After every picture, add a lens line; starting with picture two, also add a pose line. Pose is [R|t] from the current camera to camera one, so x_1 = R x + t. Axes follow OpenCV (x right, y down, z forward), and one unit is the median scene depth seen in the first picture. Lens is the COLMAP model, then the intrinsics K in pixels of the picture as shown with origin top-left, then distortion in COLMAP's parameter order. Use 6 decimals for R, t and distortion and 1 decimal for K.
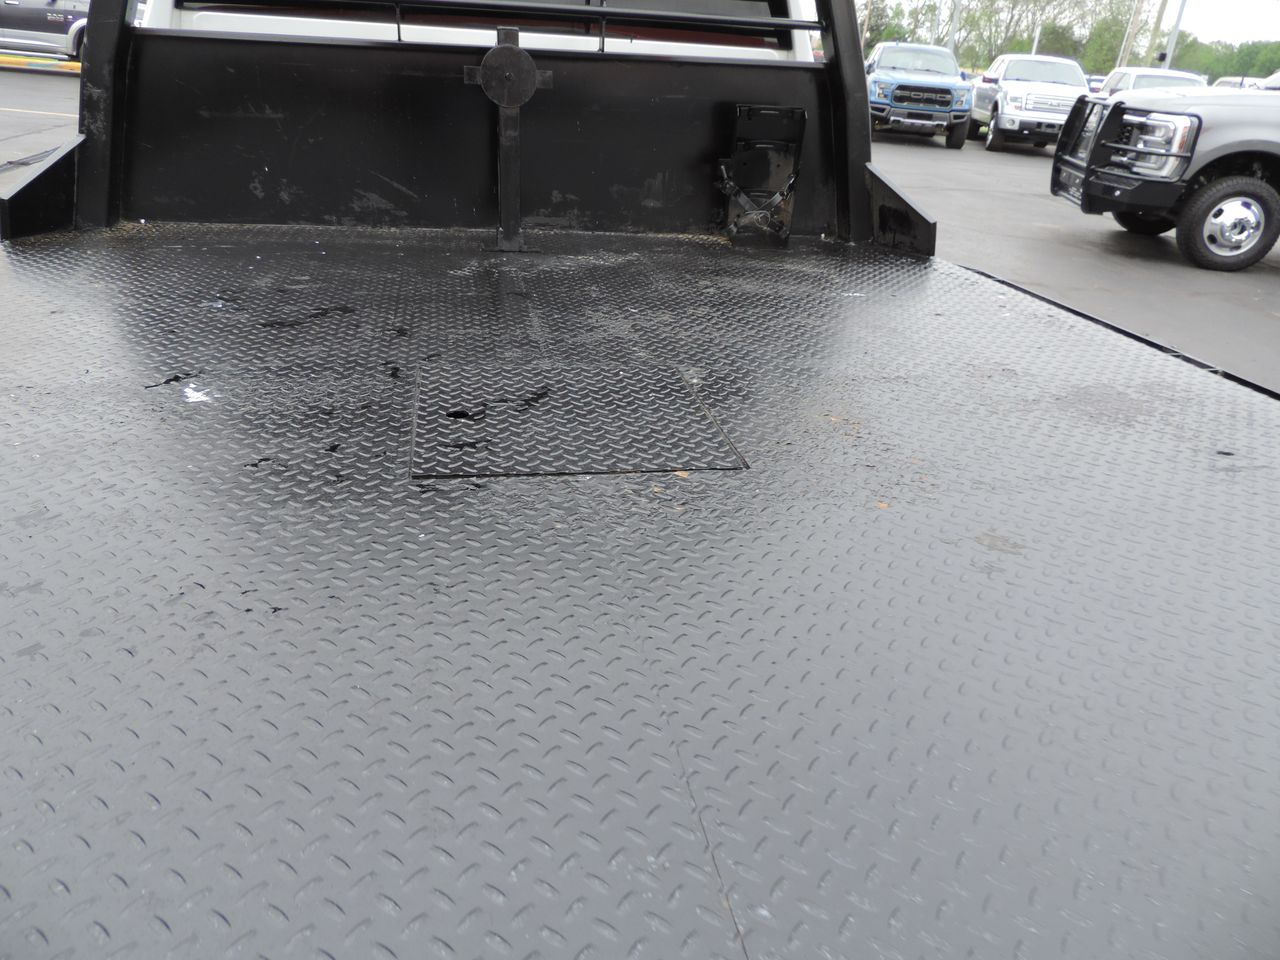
lens RADIAL K [[905.1, 0, 636.1], [0, 905.1, 475.6], [0, 0, 1]] dist [-0.013909, -0.003328]
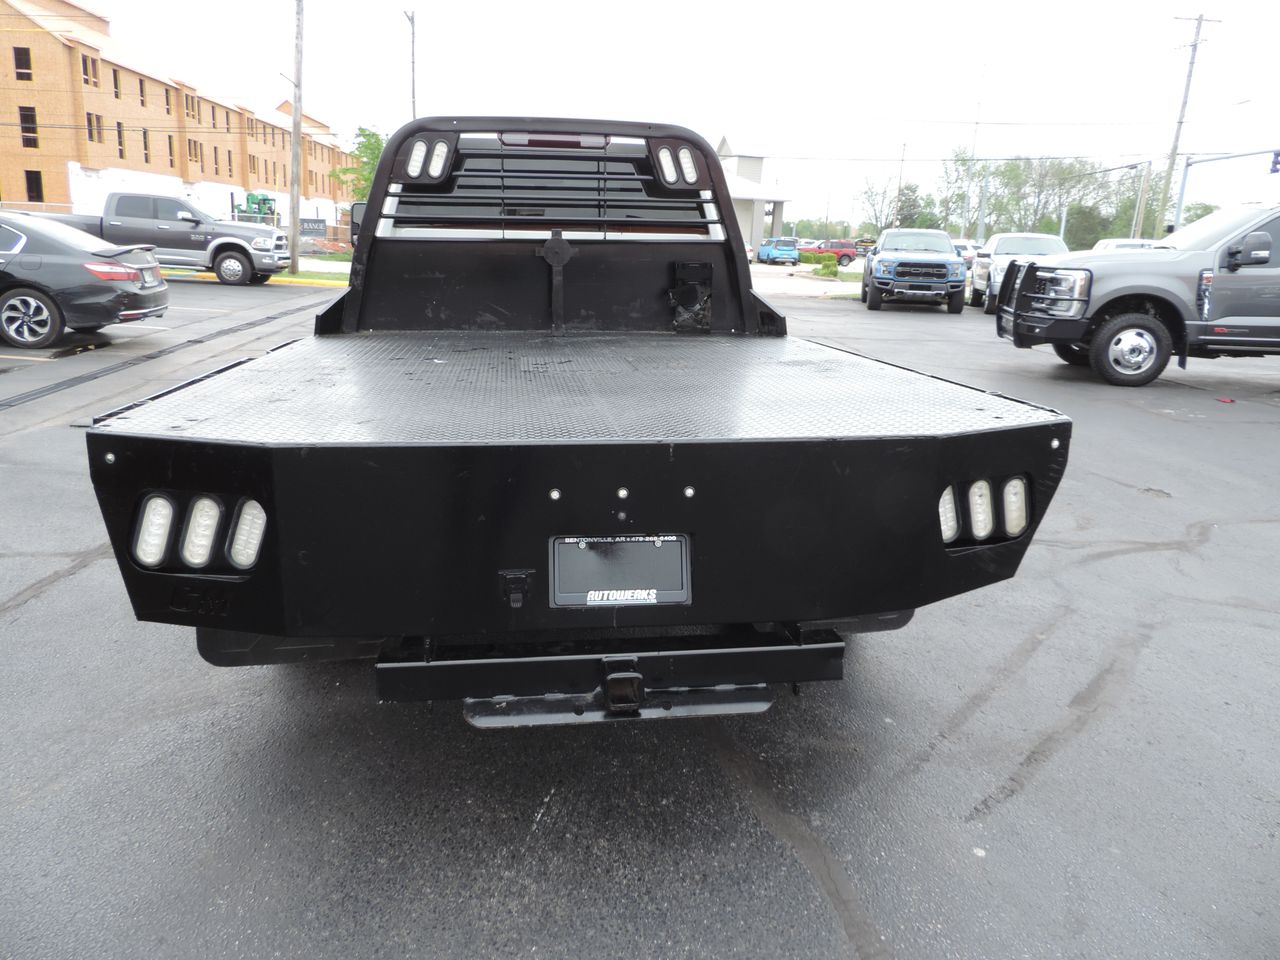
lens RADIAL K [[905.1, 0, 636.1], [0, 905.1, 475.6], [0, 0, 1]] dist [-0.013909, -0.003328]
pose [[0.997783, -0.027806, -0.060465, 0.040893], [0.015674, 0.981160, -0.192561, 0.125738], [0.064680, 0.191186, 0.979420, -0.249837]]
